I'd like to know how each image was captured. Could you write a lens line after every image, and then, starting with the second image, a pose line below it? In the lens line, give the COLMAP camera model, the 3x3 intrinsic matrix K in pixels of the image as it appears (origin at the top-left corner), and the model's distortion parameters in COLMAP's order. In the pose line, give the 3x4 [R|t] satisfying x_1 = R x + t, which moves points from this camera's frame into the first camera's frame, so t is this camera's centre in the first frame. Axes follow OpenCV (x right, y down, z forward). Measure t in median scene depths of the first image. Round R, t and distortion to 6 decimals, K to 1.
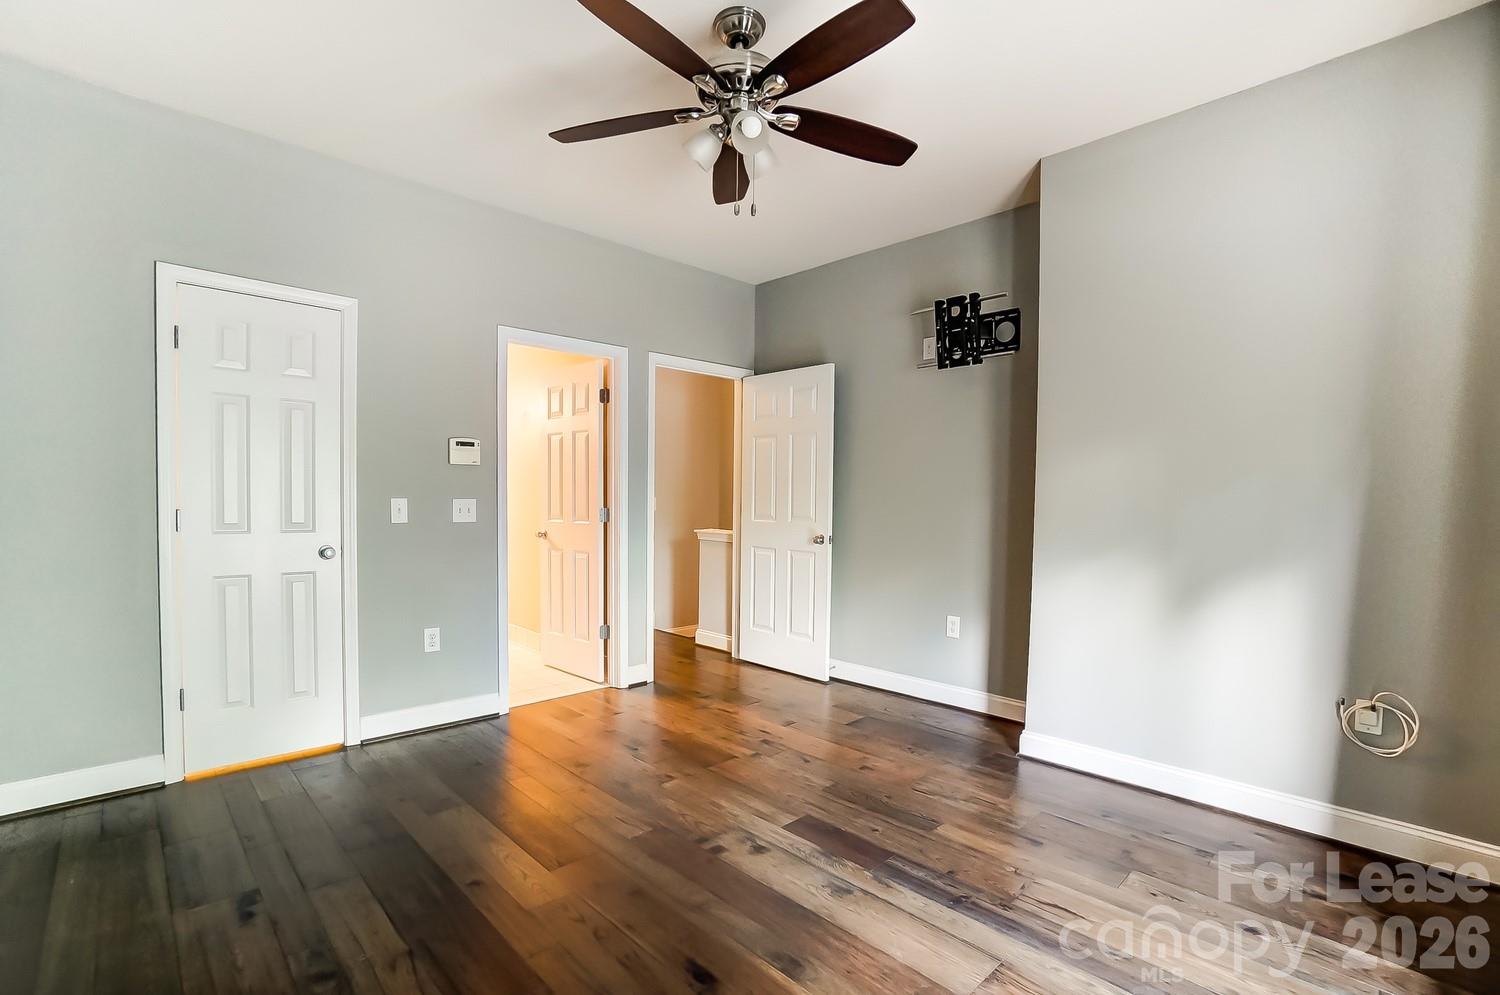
lens RADIAL K [[674.0, 0, 771.5], [0, 674.0, 519.2], [0, 0, 1]] dist [-0.065016, -0.000045]
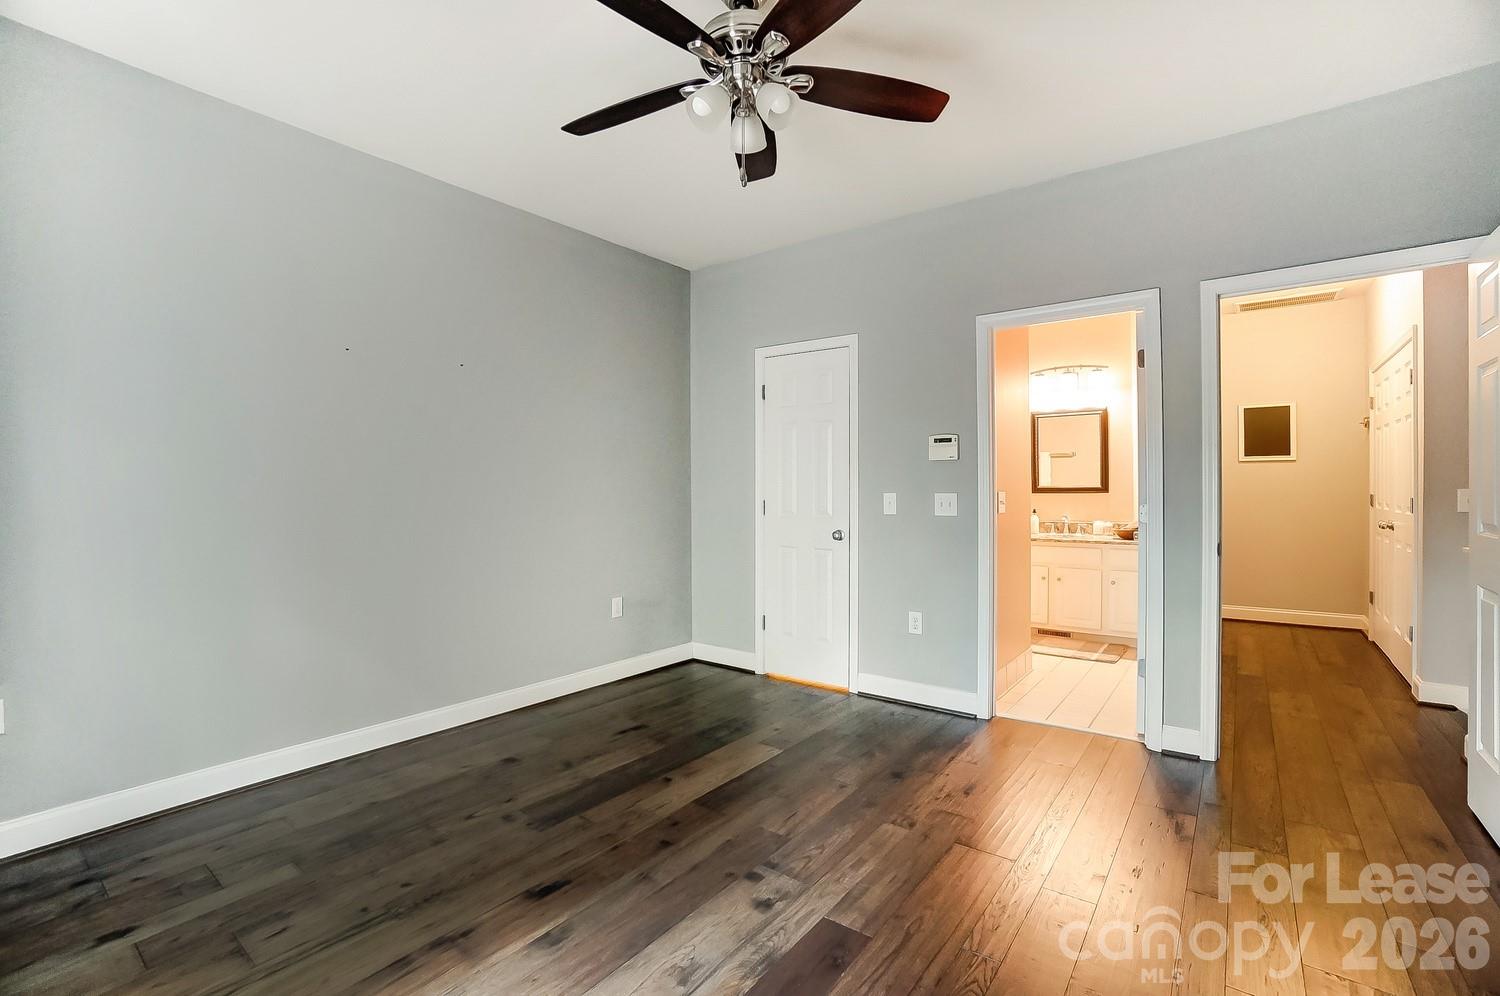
lens RADIAL K [[674.3, 0, 736.4], [0, 674.3, 486.3], [0, 0, 1]] dist [-0.064850, 0.021703]
pose [[0.114895, -0.015795, -0.993252, 0.616261], [-0.027407, 0.999443, -0.019063, -0.014714], [0.992999, 0.029413, 0.114398, 0.639737]]
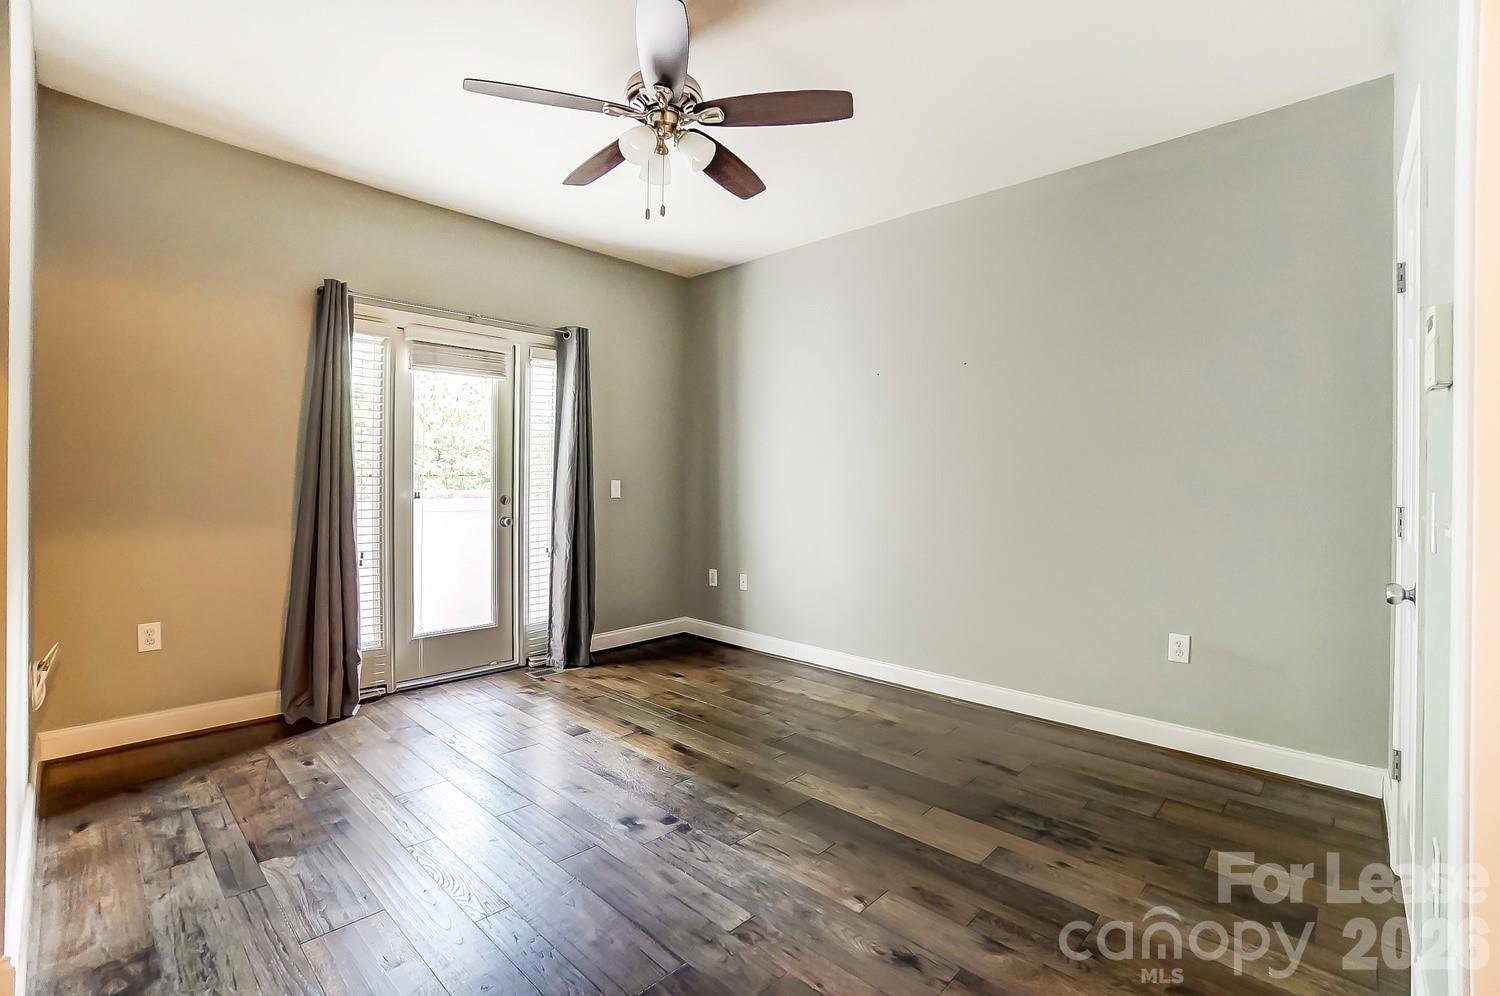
lens RADIAL K [[674.3, 0, 736.4], [0, 674.3, 486.3], [0, 0, 1]] dist [-0.064850, 0.021703]
pose [[-0.999789, -0.020252, 0.003546, -0.134006], [-0.020123, 0.999240, 0.033393, -0.038626], [-0.004220, 0.033314, -0.999436, 1.497896]]
